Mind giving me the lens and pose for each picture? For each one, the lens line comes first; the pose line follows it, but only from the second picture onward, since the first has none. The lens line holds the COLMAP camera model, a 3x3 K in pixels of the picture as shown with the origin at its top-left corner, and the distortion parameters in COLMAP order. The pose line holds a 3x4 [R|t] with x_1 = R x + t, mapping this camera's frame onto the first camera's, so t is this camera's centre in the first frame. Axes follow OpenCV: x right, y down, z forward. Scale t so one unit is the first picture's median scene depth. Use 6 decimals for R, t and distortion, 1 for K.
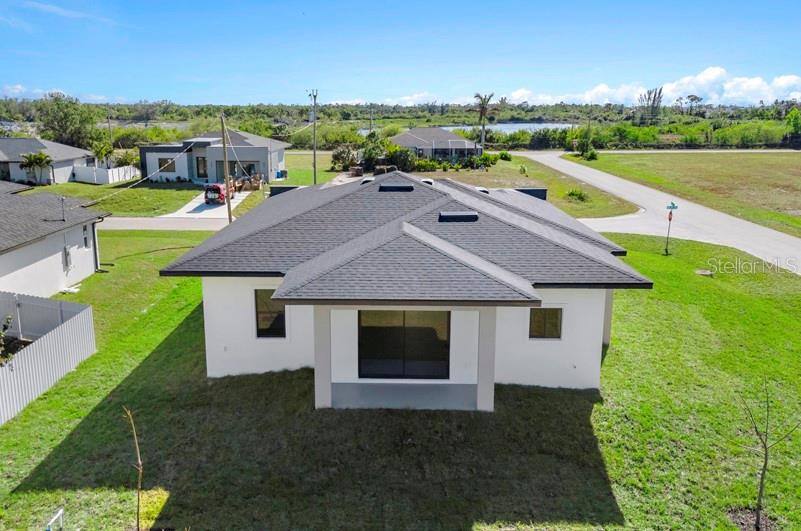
lens RADIAL K [[695.3, 0, 385.4], [0, 695.3, 252.2], [0, 0, 1]] dist [0.102055, -0.183004]
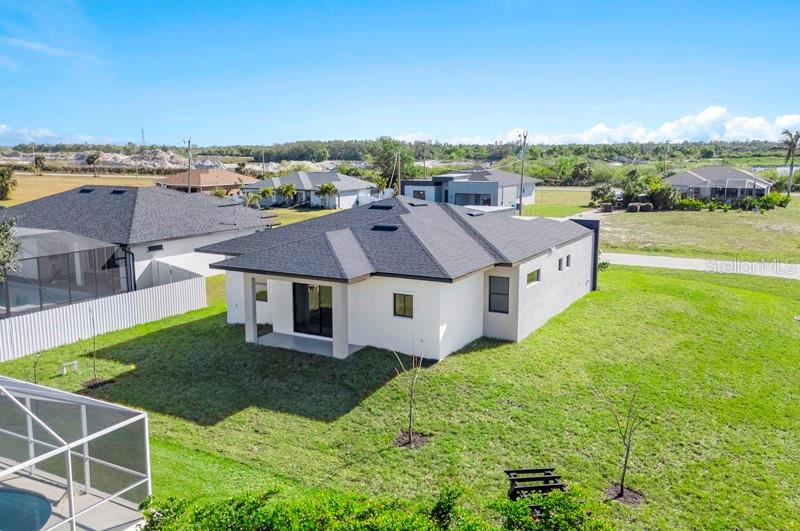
lens RADIAL K [[694.4, 0, 384.9], [0, 694.4, 252.2], [0, 0, 1]] dist [0.102055, -0.183004]
pose [[0.876847, 0.067995, -0.475937, 0.198537], [-0.093564, 0.995155, -0.030205, 0.010540], [0.471578, 0.071016, 0.878960, -0.047266]]
